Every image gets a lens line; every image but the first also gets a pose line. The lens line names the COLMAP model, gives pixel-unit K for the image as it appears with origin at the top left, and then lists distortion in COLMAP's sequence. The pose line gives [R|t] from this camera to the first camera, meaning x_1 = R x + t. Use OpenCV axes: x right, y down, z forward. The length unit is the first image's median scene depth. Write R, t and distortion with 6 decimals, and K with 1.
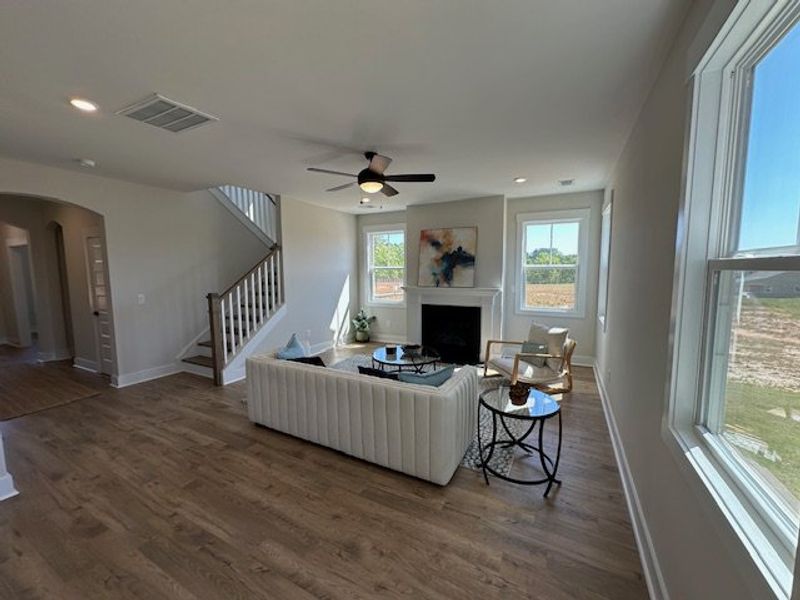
lens RADIAL K [[319.3, 0, 401.7], [0, 319.3, 298.8], [0, 0, 1]] dist [-0.010695, 0.000885]
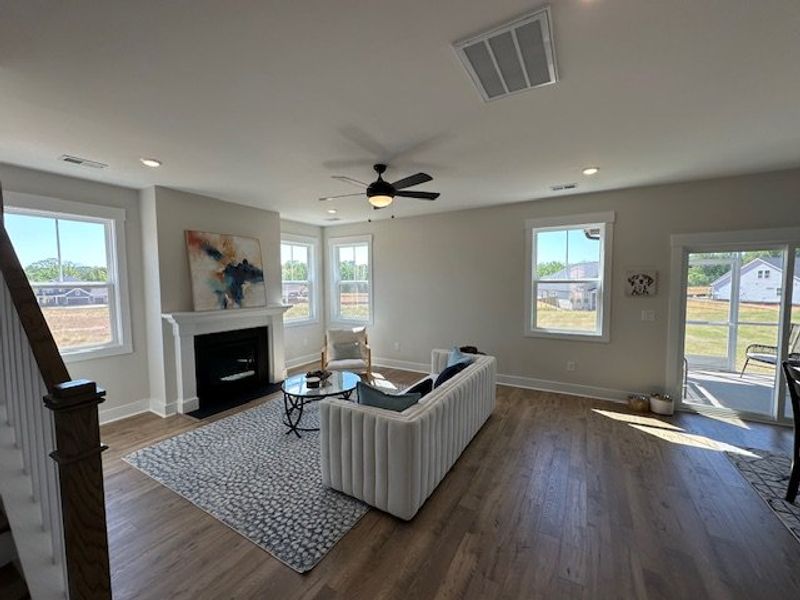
lens RADIAL K [[319.3, 0, 402.8], [0, 319.3, 298.1], [0, 0, 1]] dist [-0.010695, 0.000885]
pose [[0.045210, -0.047546, 0.997845, -0.643605], [0.101348, 0.993931, 0.042768, -0.053934], [-0.993823, 0.099196, 0.049754, 0.550419]]
